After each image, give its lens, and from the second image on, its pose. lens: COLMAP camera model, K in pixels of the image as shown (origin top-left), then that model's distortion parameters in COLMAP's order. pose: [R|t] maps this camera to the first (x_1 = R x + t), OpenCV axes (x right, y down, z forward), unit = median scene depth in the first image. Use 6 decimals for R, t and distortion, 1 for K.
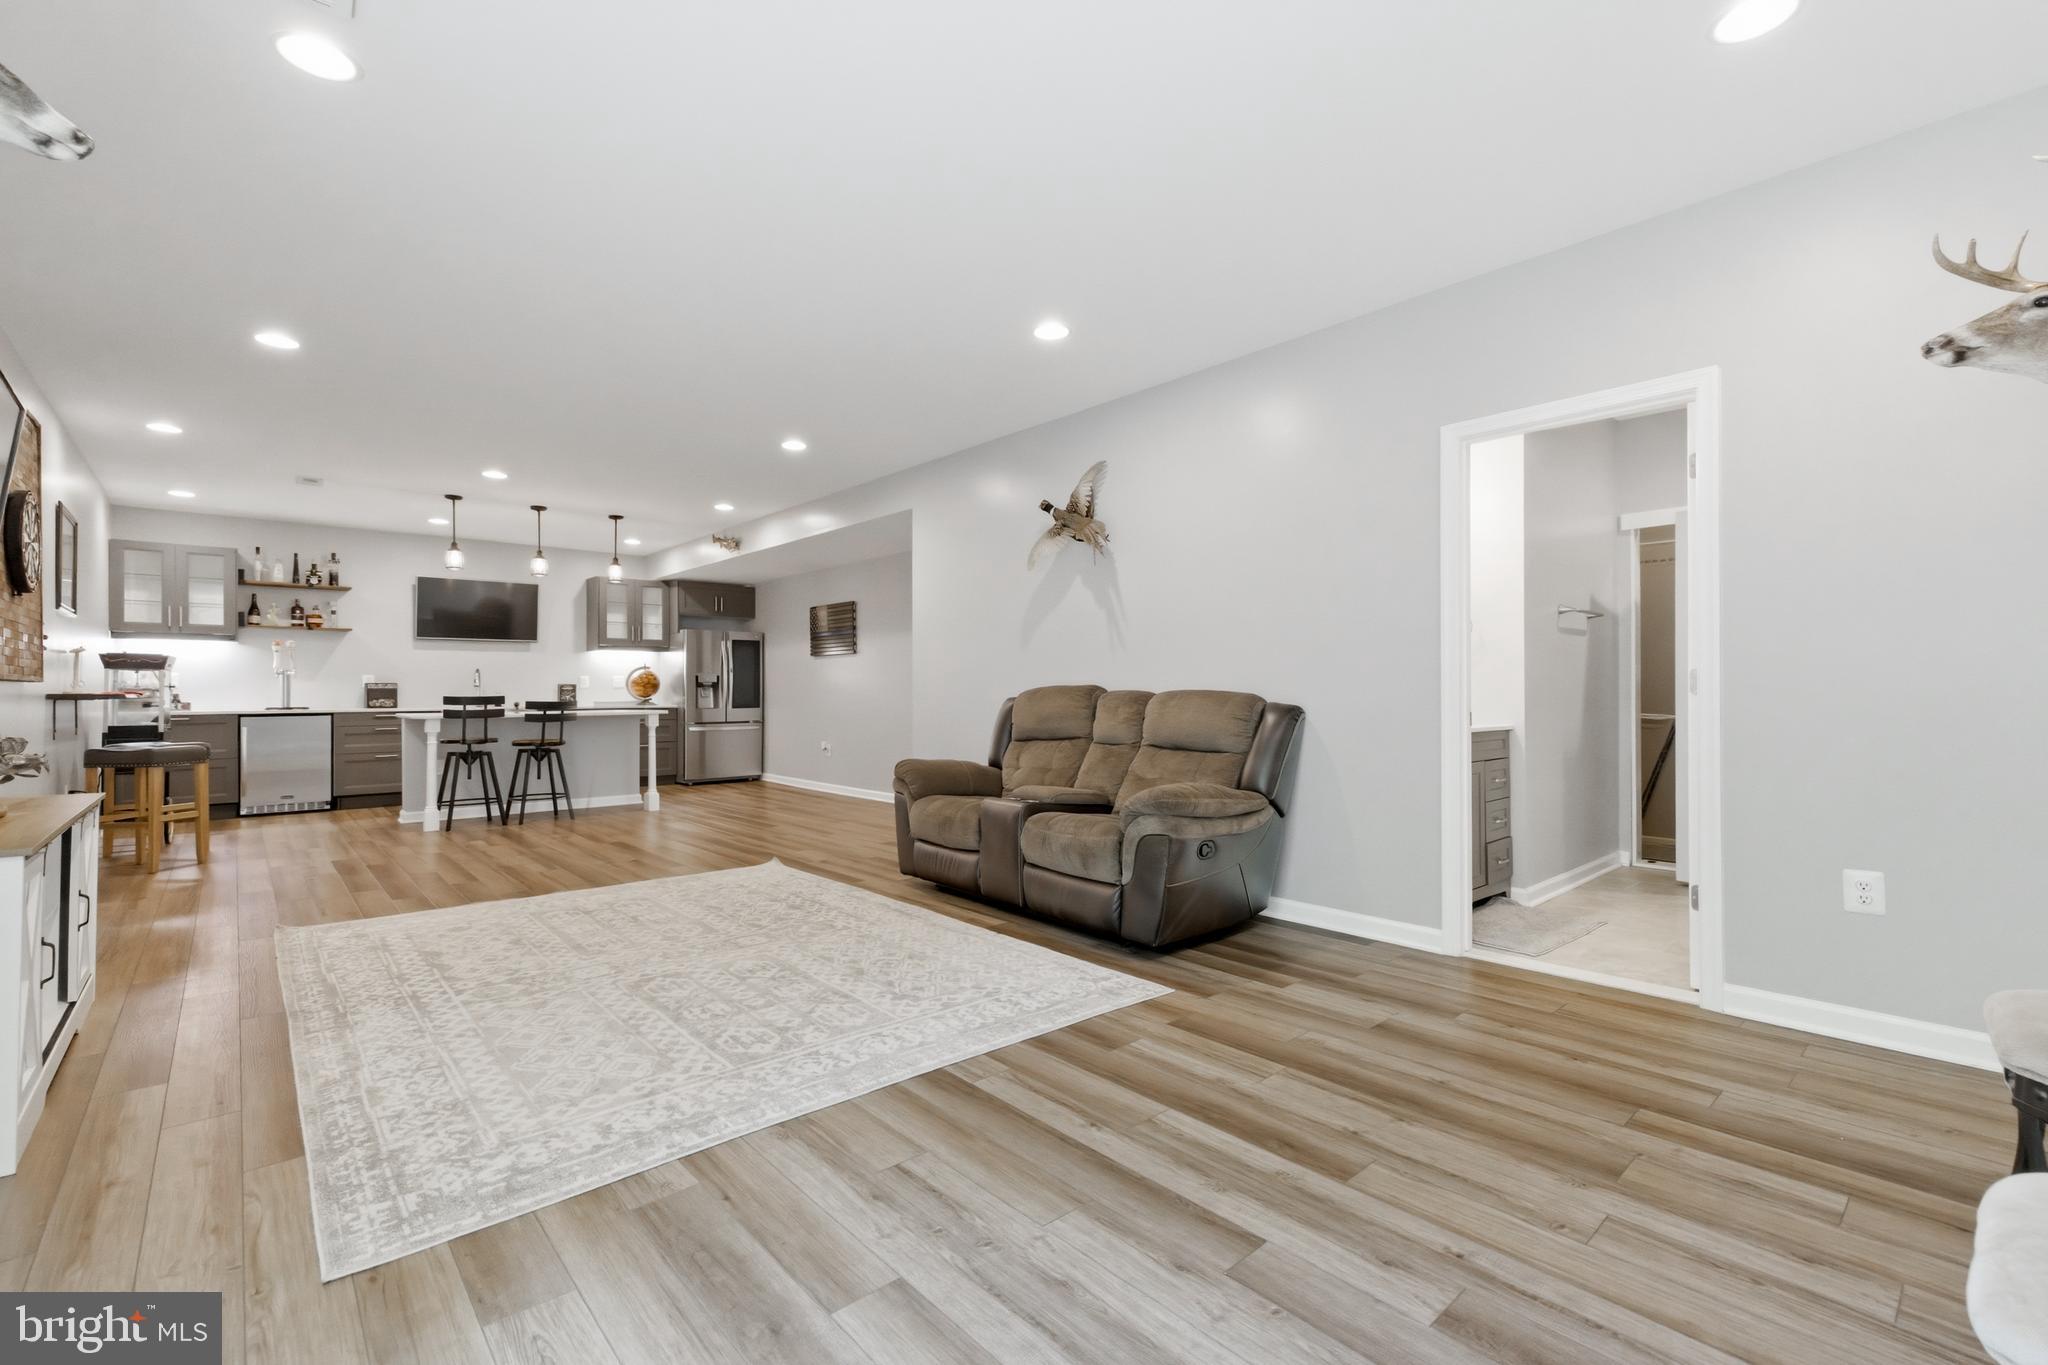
lens RADIAL K [[875.9, 0, 1040.0], [0, 875.9, 687.8], [0, 0, 1]] dist [0.003646, -0.000346]
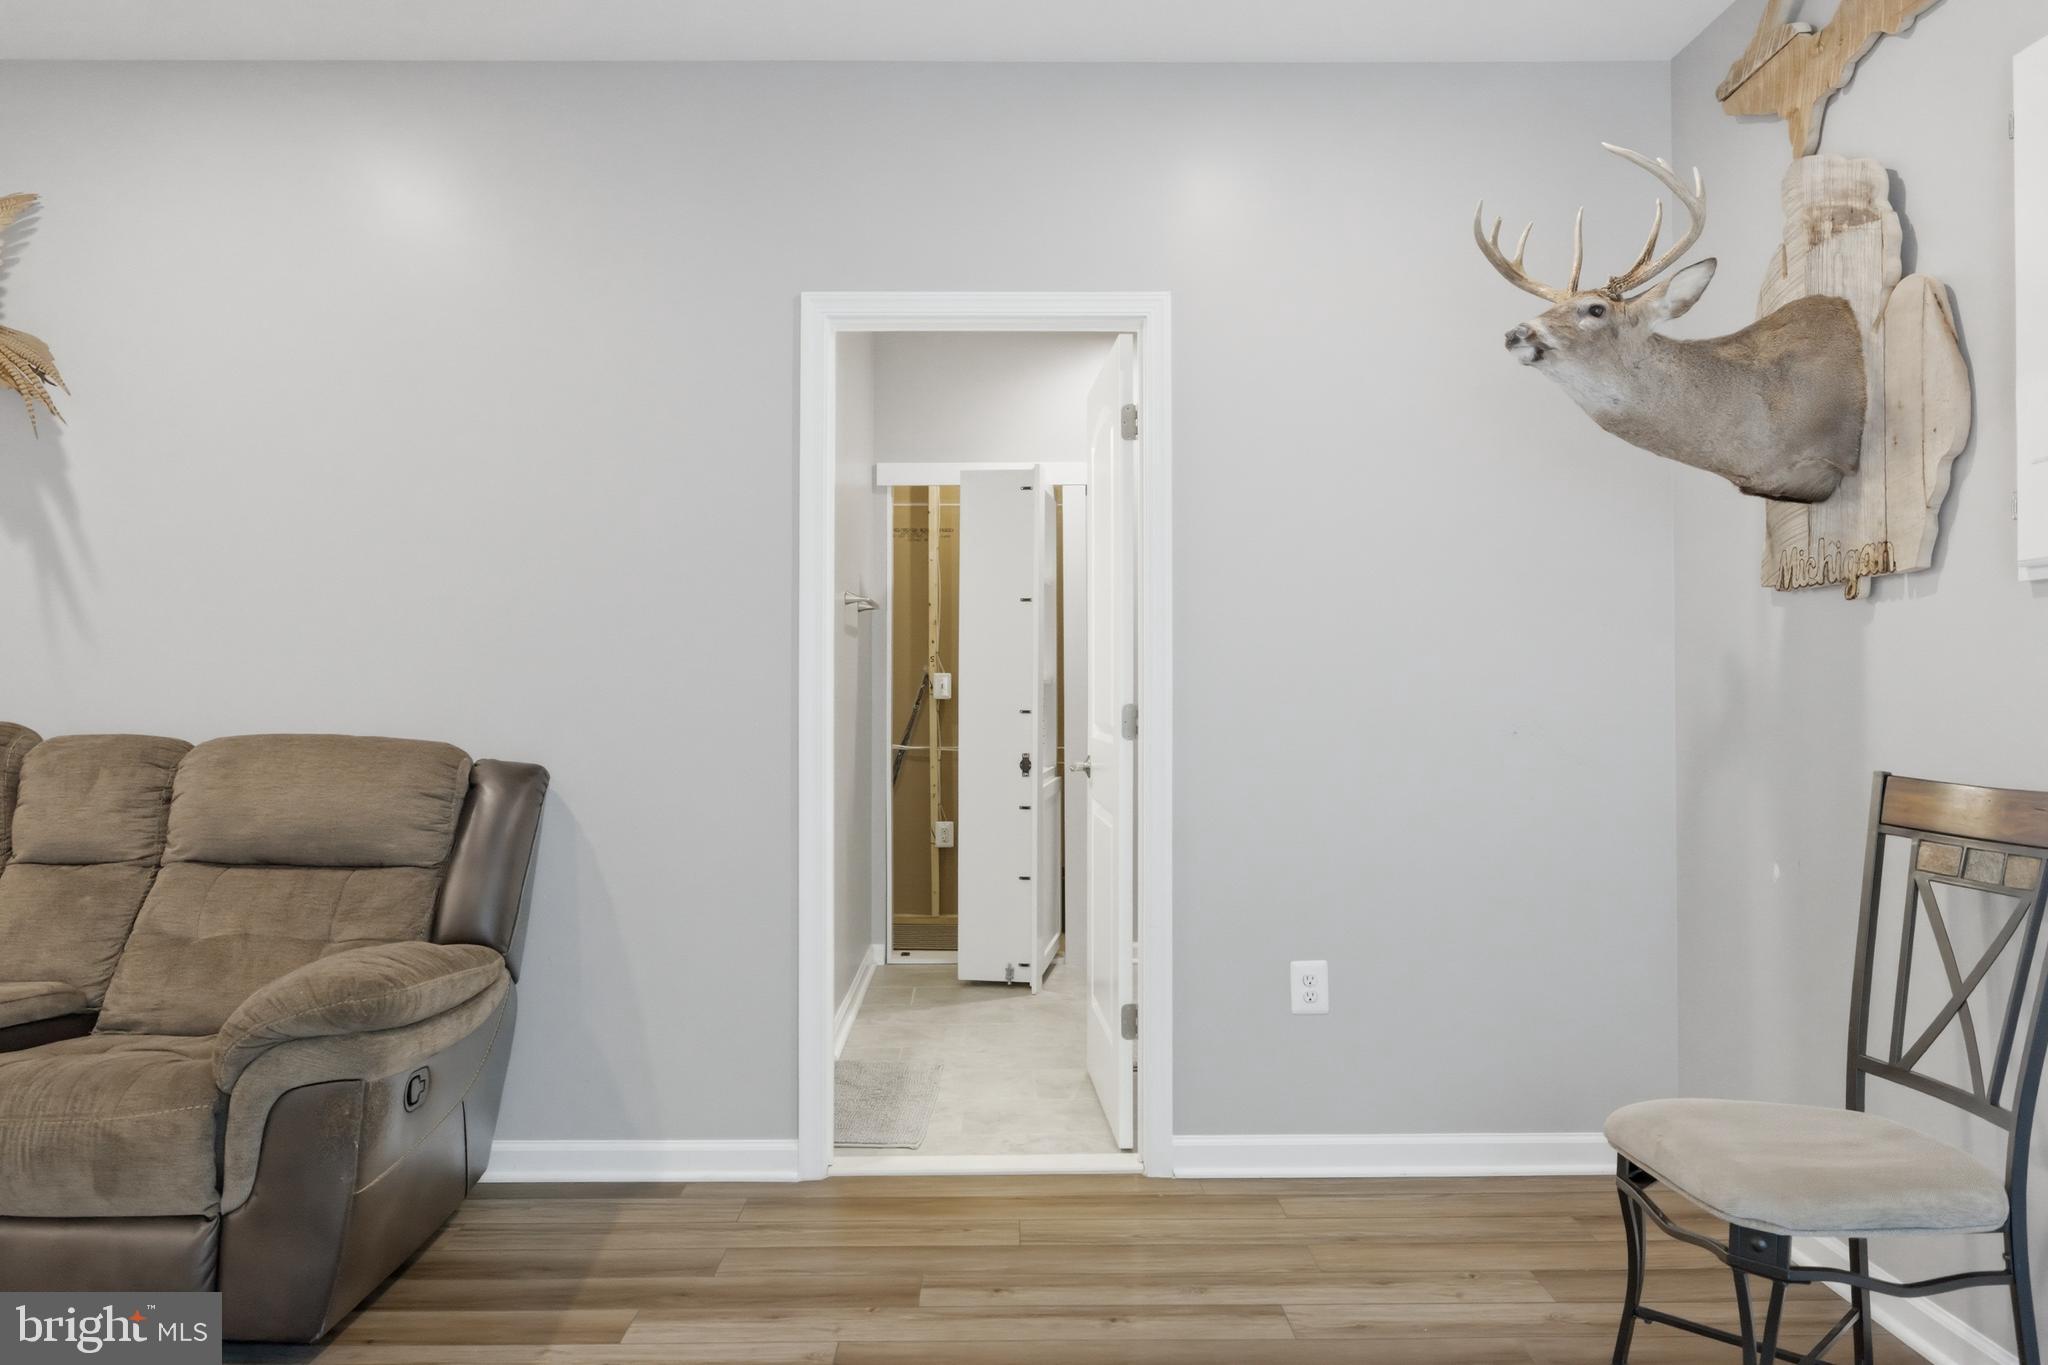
lens RADIAL K [[1414.3, 0, 1022.6], [0, 1414.3, 671.5], [0, 0, 1]] dist [0.004989, -0.003629]
pose [[0.671388, 0.012221, 0.741006, -0.137024], [-0.006380, 0.999922, -0.010711, -0.027757], [-0.741079, 0.002464, 0.671413, 0.223273]]
